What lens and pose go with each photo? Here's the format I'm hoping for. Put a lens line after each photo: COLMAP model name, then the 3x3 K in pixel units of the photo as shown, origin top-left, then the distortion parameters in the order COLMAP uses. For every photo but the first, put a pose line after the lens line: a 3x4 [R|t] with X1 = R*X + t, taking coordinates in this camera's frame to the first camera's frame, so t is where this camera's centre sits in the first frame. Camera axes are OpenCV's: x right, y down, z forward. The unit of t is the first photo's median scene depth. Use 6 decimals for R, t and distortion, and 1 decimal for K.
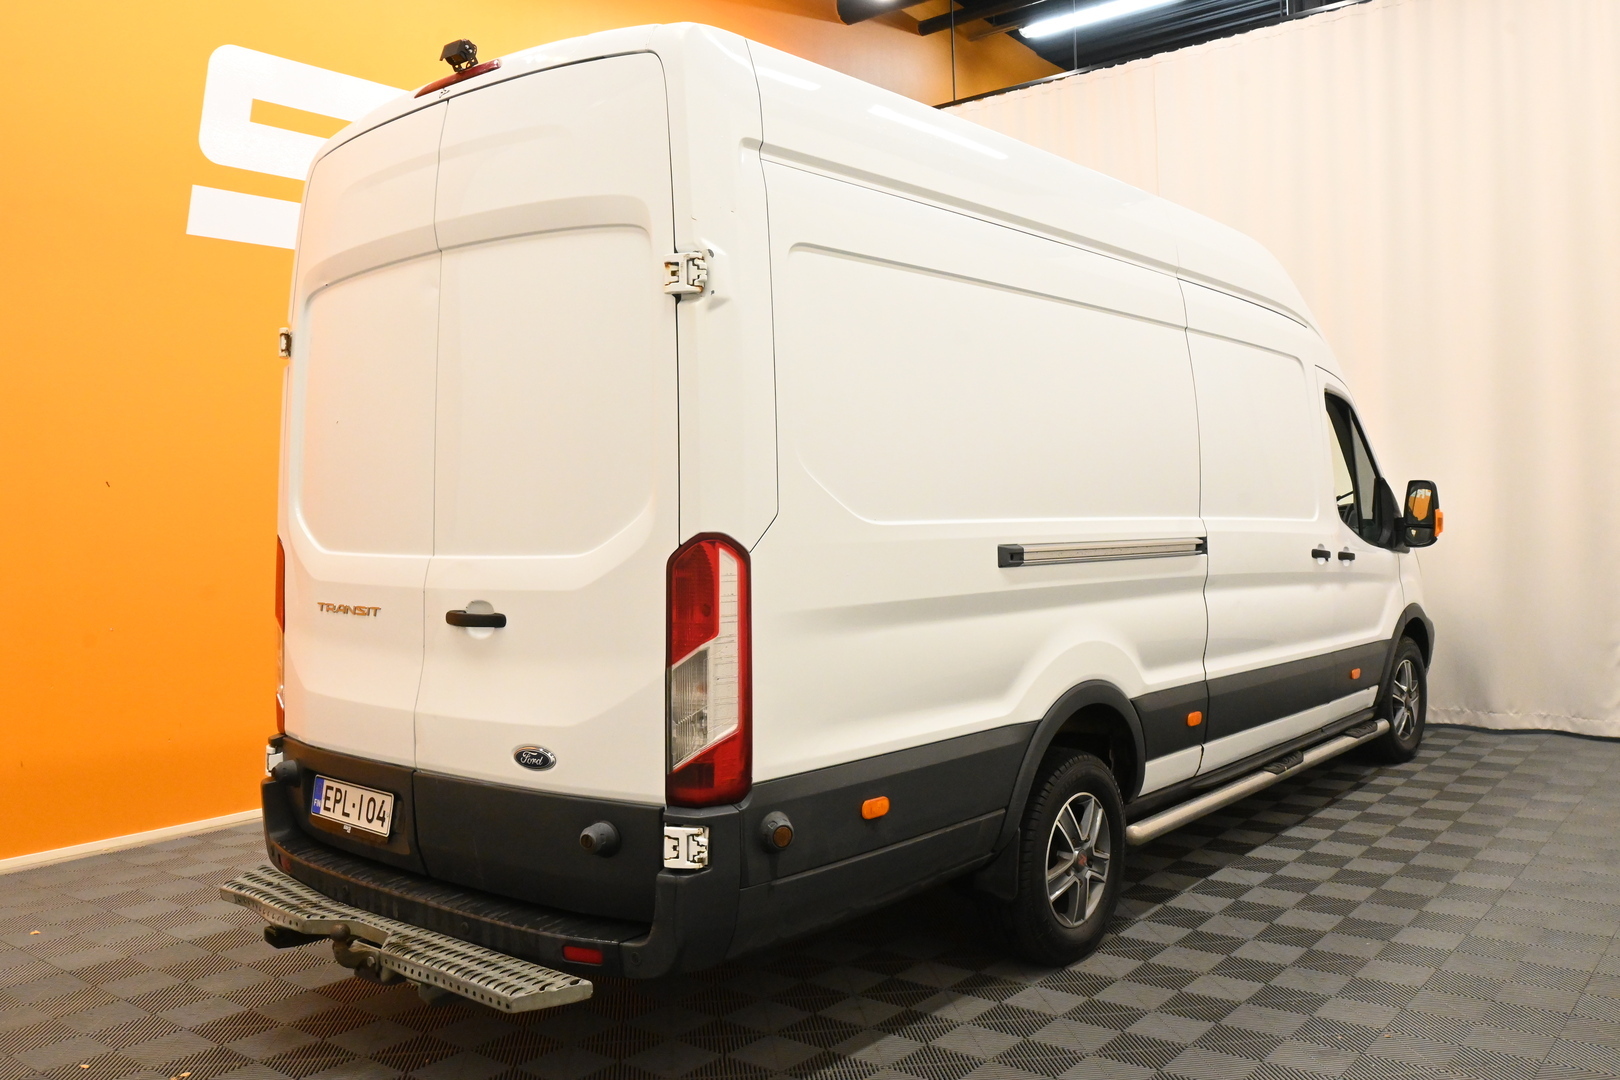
lens RADIAL K [[1384.0, 0, 808.6], [0, 1384.0, 572.4], [0, 0, 1]] dist [0.005815, 0.002791]
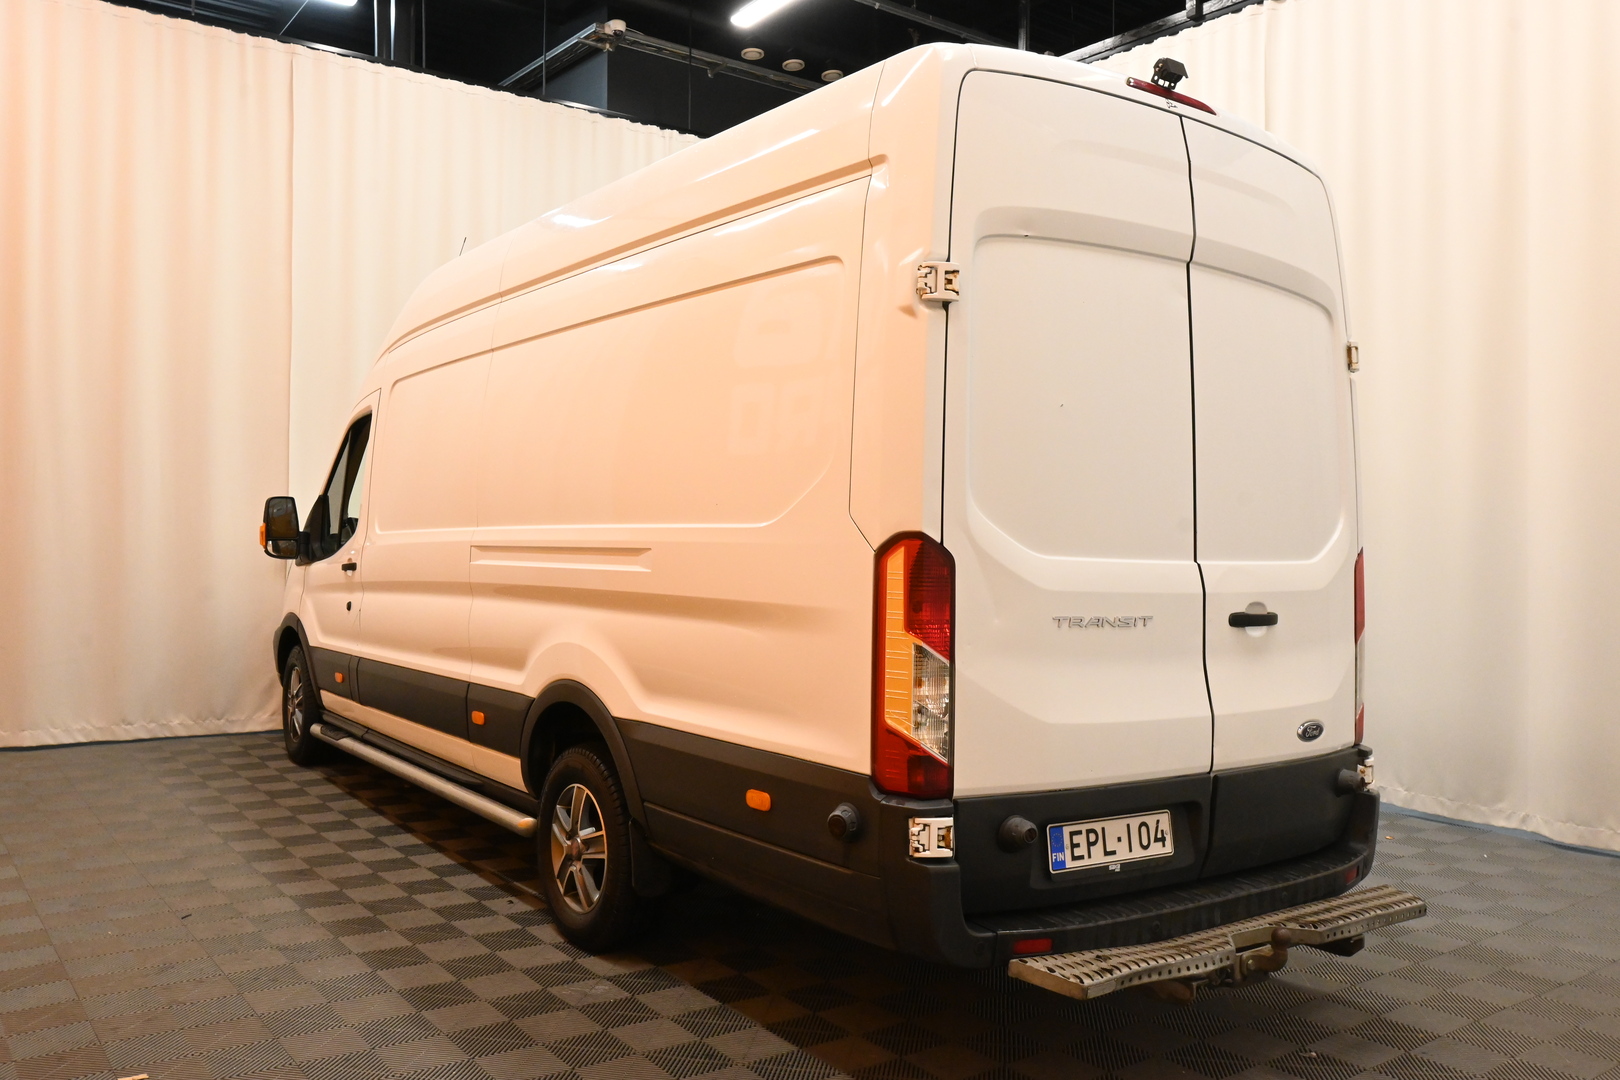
lens RADIAL K [[1314.5, 0, 810.0], [0, 1314.5, 540.0], [0, 0, 1]] dist [-0.006614, -0.001156]
pose [[0.226806, 0.007809, 0.973909, -1.227124], [0.005690, 0.999940, -0.009343, -0.019700], [-0.973923, 0.007660, 0.226748, 1.017607]]
